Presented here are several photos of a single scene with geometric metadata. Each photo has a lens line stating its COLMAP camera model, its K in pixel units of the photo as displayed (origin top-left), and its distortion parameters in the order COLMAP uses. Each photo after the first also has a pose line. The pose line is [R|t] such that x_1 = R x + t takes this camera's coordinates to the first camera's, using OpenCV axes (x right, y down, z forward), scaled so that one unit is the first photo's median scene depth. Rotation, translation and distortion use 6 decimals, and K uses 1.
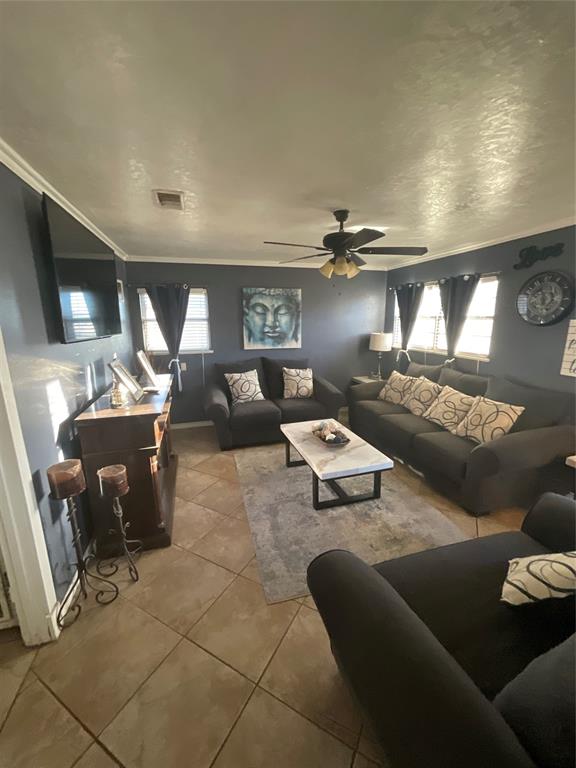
lens RADIAL K [[314.3, 0, 288.0], [0, 314.3, 384.0], [0, 0, 1]] dist [0.000694, 0.000563]
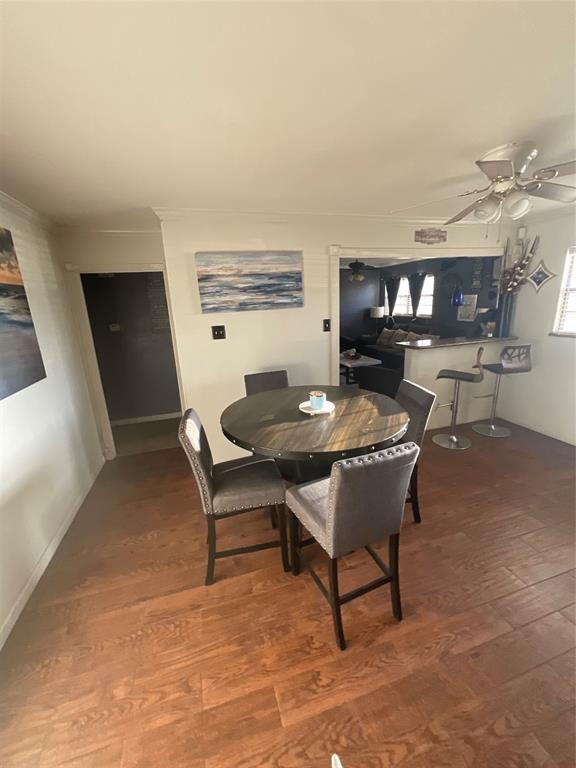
lens RADIAL K [[314.3, 0, 288.0], [0, 314.3, 384.0], [0, 0, 1]] dist [0.000694, 0.000563]
pose [[0.999360, -0.034764, -0.008383, -0.280400], [0.035140, 0.998136, 0.049902, 0.233977], [0.006633, -0.050165, 0.998719, -1.094895]]
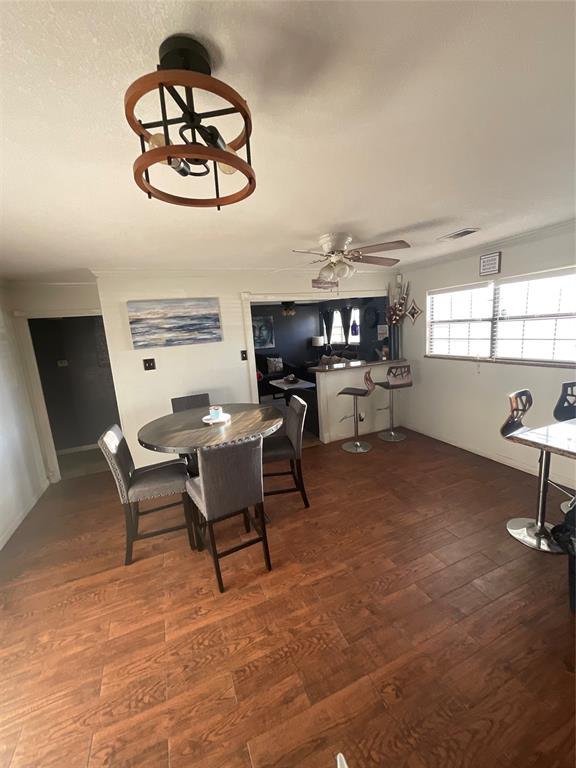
lens RADIAL K [[314.3, 0, 288.0], [0, 314.3, 384.0], [0, 0, 1]] dist [0.000694, 0.000563]
pose [[0.993072, -0.077932, 0.087951, -0.098190], [0.081296, 0.996063, -0.035336, 0.271091], [-0.084851, 0.042242, 0.995498, -1.318296]]
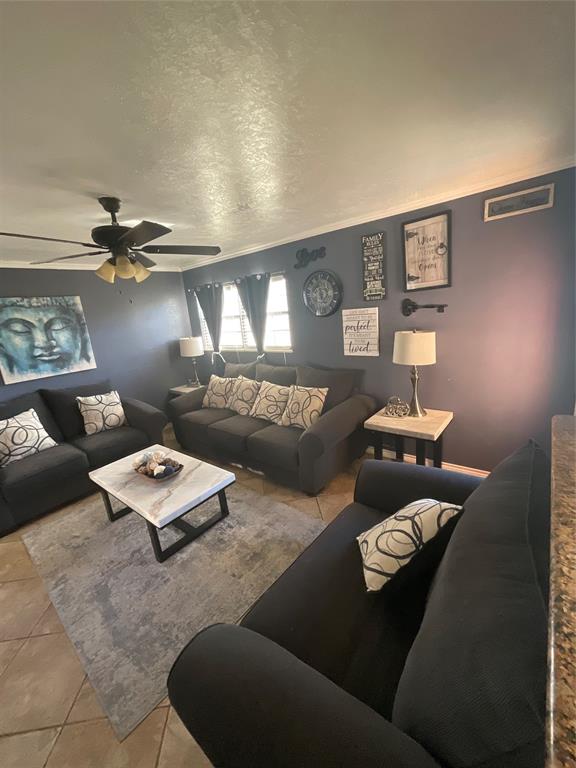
lens RADIAL K [[314.3, 0, 288.0], [0, 314.3, 384.0], [0, 0, 1]] dist [0.000694, 0.000563]
pose [[0.825533, -0.203889, 0.526236, 0.022227], [0.204583, 0.977150, 0.057655, -0.032332], [-0.525966, 0.060062, 0.848382, 0.083363]]
